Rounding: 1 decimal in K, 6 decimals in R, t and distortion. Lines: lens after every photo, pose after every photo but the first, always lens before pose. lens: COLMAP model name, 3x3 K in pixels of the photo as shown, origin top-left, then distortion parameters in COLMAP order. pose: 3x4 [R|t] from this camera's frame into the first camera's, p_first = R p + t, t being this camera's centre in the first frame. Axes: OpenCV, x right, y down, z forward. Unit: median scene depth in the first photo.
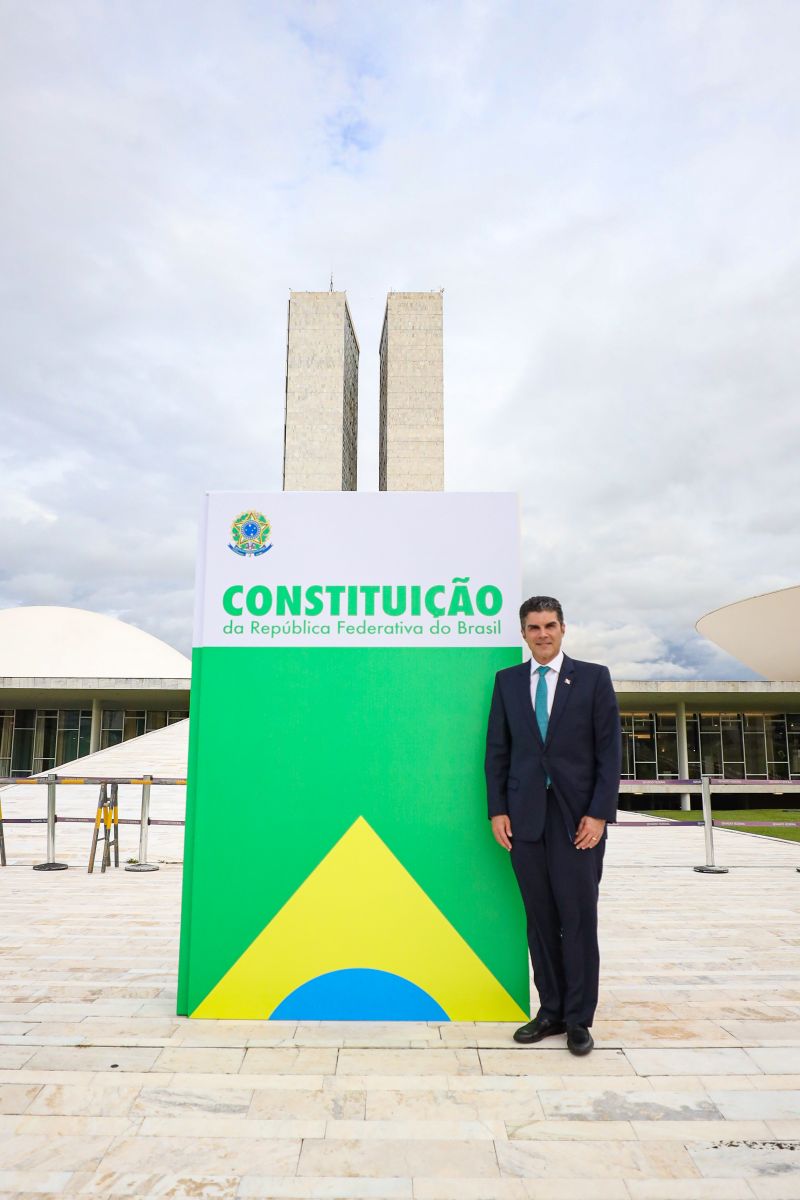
lens RADIAL K [[877.7, 0, 394.7], [0, 877.7, 609.1], [0, 0, 1]] dist [-0.036627, 0.003584]
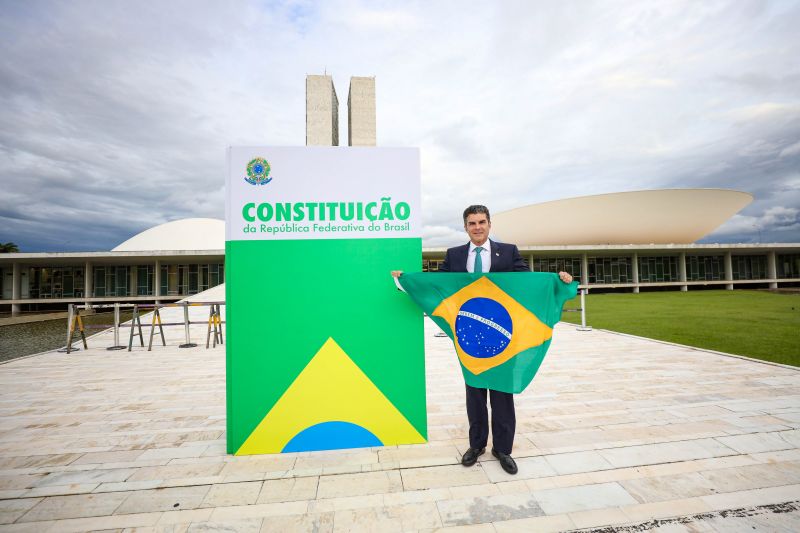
lens RADIAL K [[363.2, 0, 403.3], [0, 363.2, 265.5], [0, 0, 1]] dist [-0.038490, 0.010102]
pose [[0.992019, -0.023666, 0.123849, 0.018263], [0.007230, 0.991288, 0.131512, 0.002600], [-0.125882, -0.129567, 0.983548, 0.280737]]
